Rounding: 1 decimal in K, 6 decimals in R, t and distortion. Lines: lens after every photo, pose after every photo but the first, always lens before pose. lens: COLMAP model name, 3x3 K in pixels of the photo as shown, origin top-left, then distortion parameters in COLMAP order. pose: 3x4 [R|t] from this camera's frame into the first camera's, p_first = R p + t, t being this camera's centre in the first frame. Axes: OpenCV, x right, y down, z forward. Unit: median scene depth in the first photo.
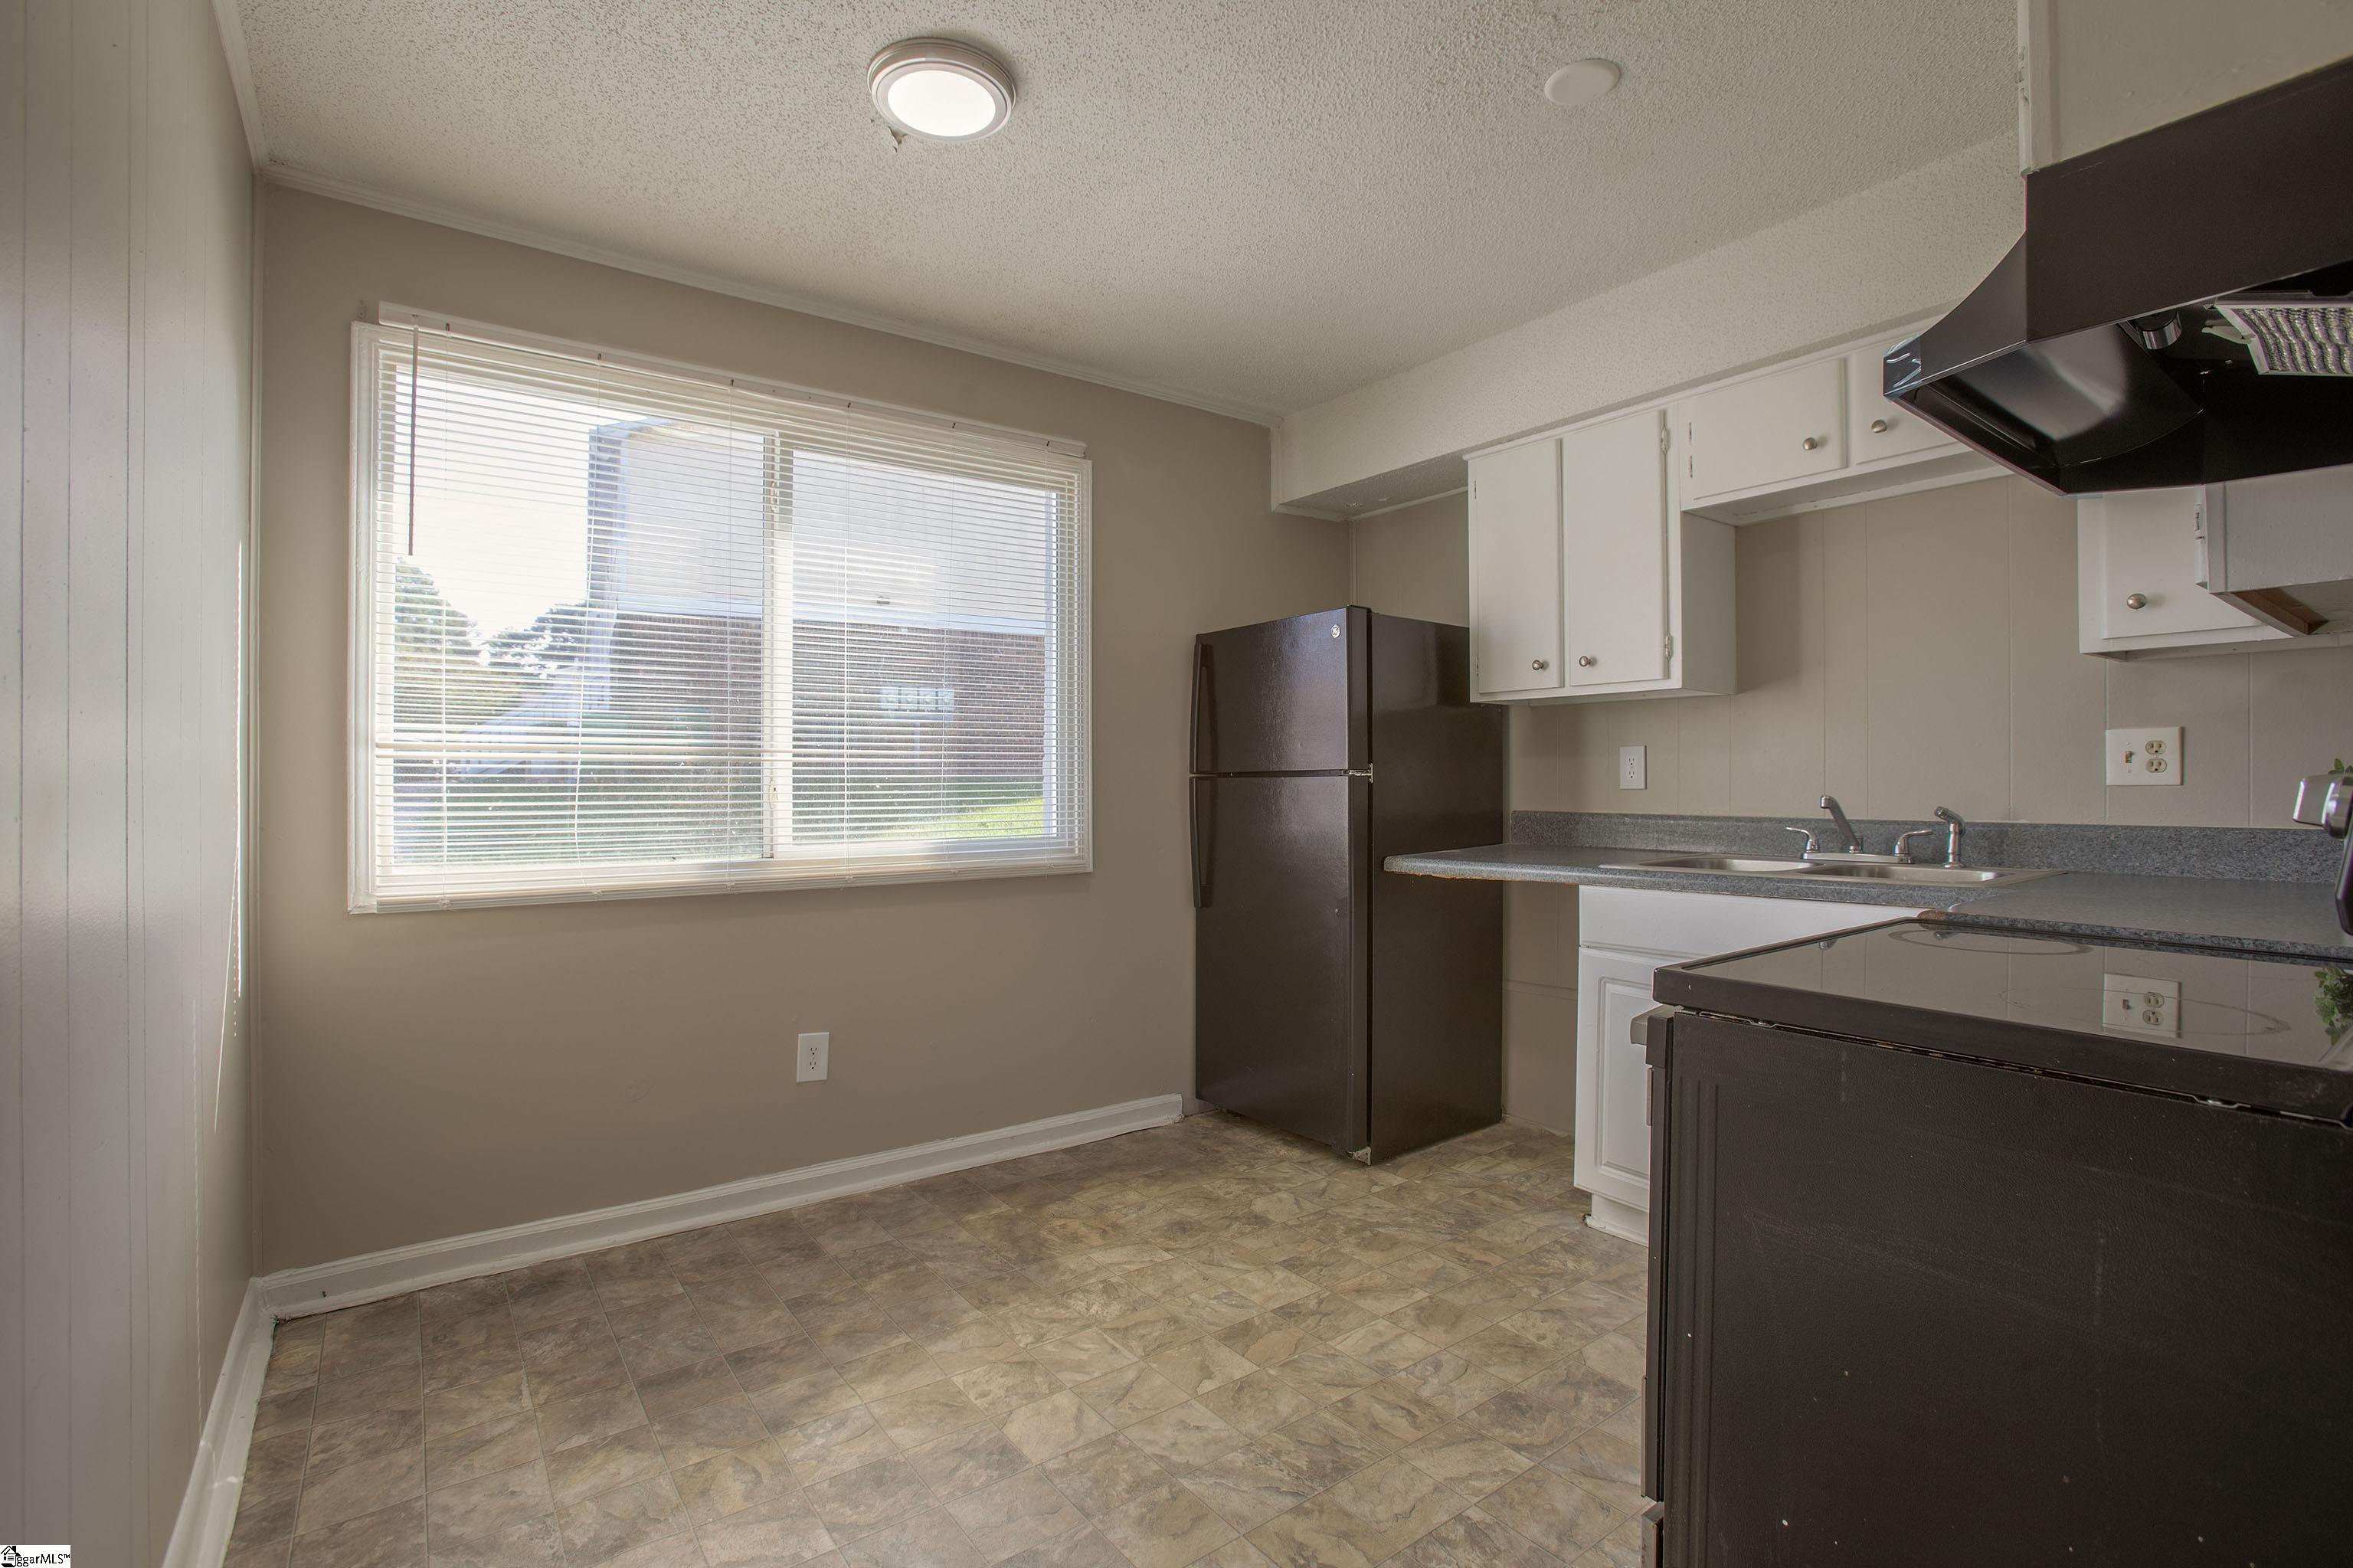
lens RADIAL K [[1097.4, 0, 1186.0], [0, 1097.4, 767.8], [0, 0, 1]] dist [-0.059263, 0.018673]
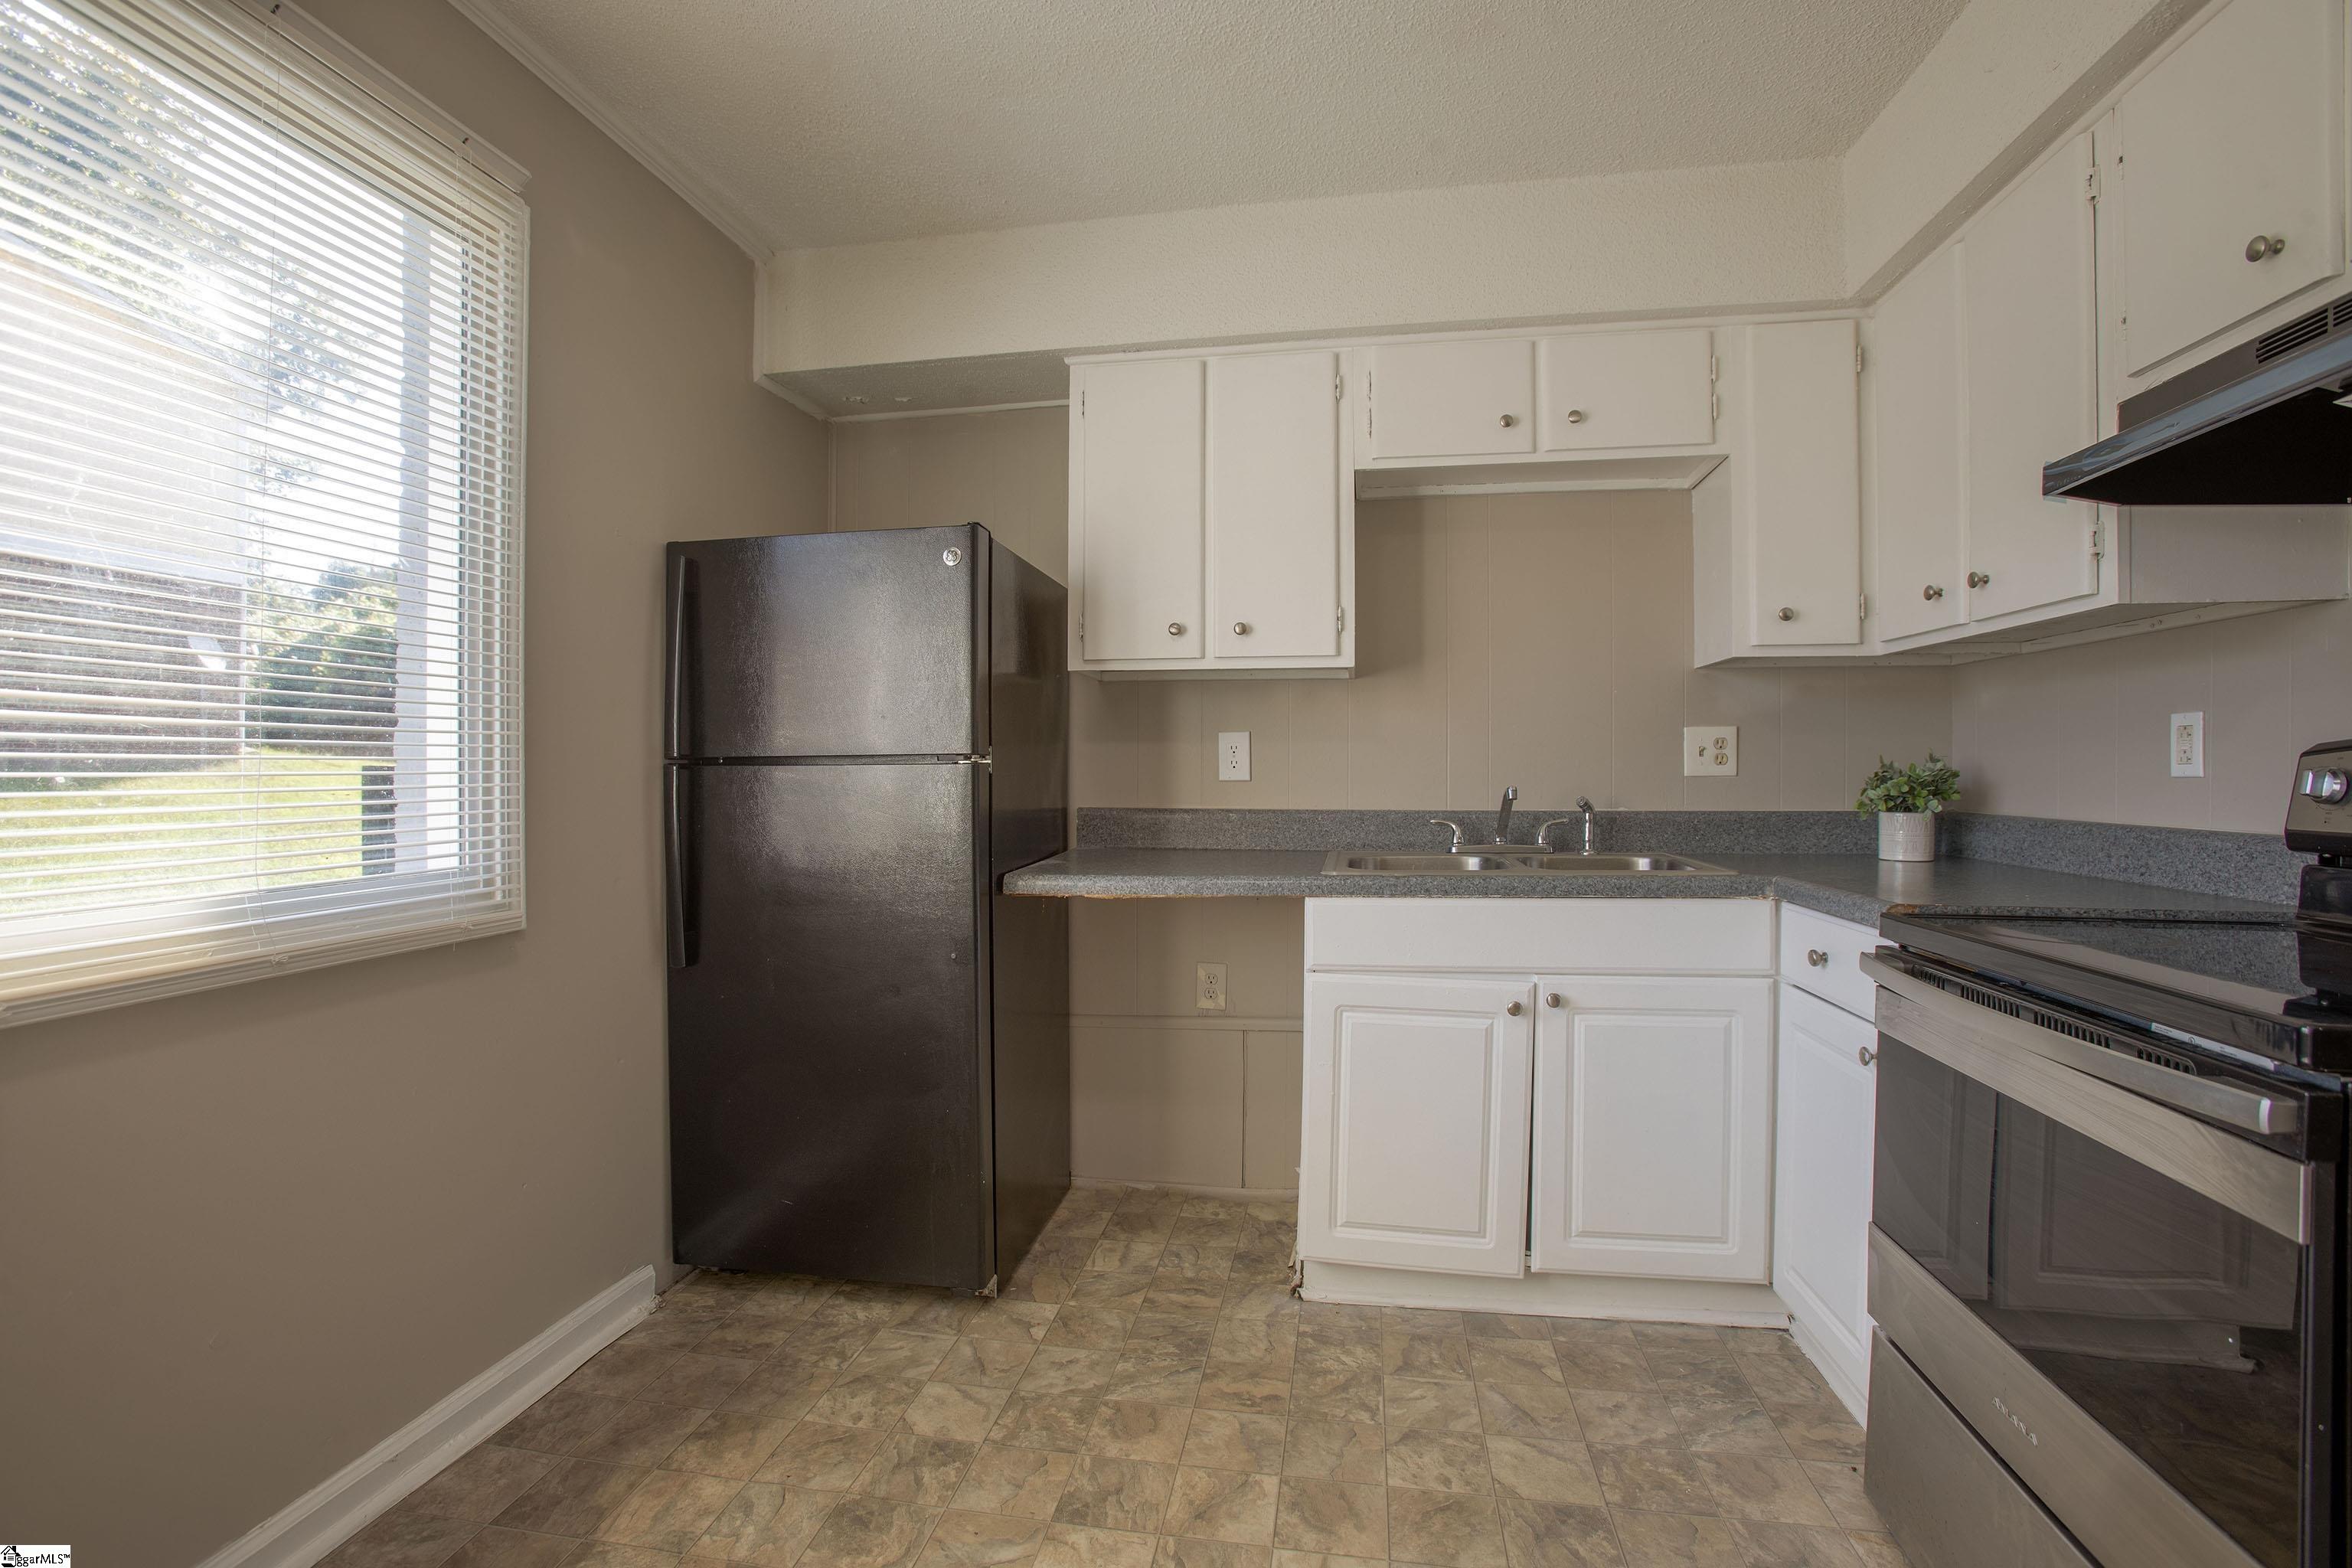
lens RADIAL K [[1096.9, 0, 1189.8], [0, 1096.9, 769.8], [0, 0, 1]] dist [-0.059263, 0.018673]
pose [[0.727886, 0.002963, 0.685692, -0.251101], [-0.009358, 0.999940, 0.005614, 0.006707], [-0.685634, -0.010503, 0.727871, 0.417377]]
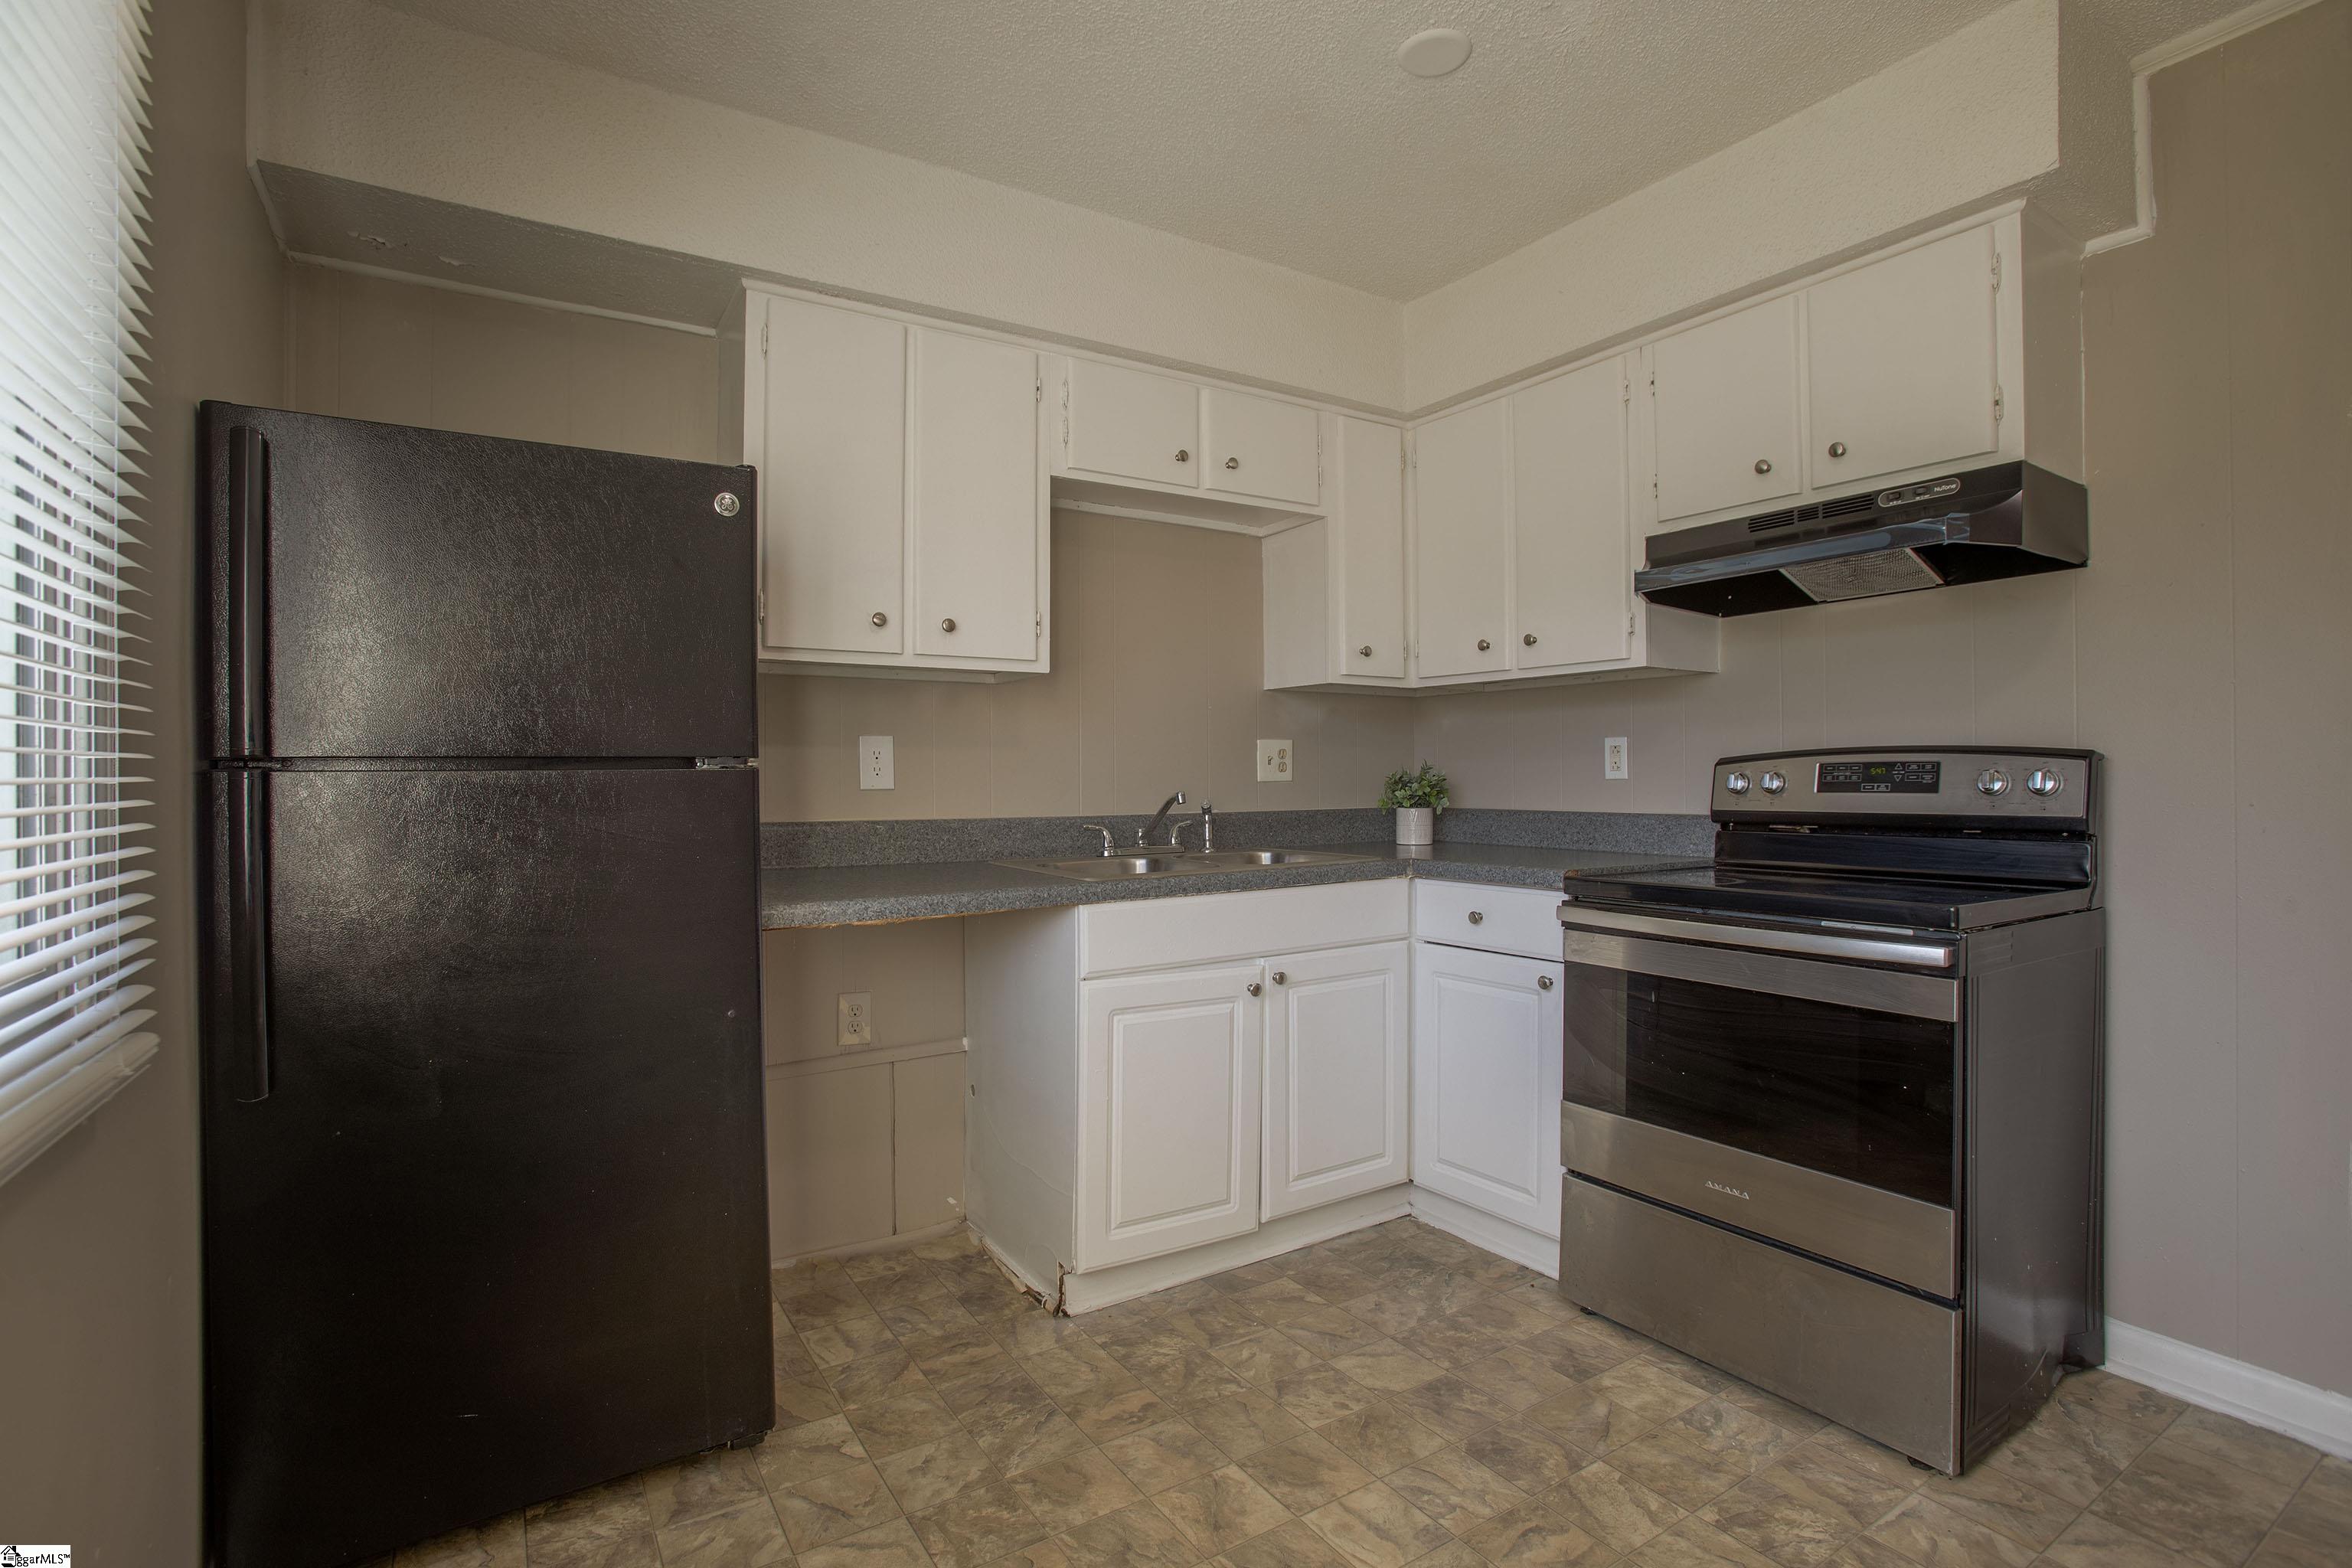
lens RADIAL K [[1096.9, 0, 1205.2], [0, 1096.9, 775.1], [0, 0, 1]] dist [-0.059263, 0.018673]
pose [[0.075365, 0.004246, 0.997147, -0.414442], [-0.006222, 0.999973, -0.003787, 0.011335], [-0.997137, -0.005919, 0.075390, 0.774576]]
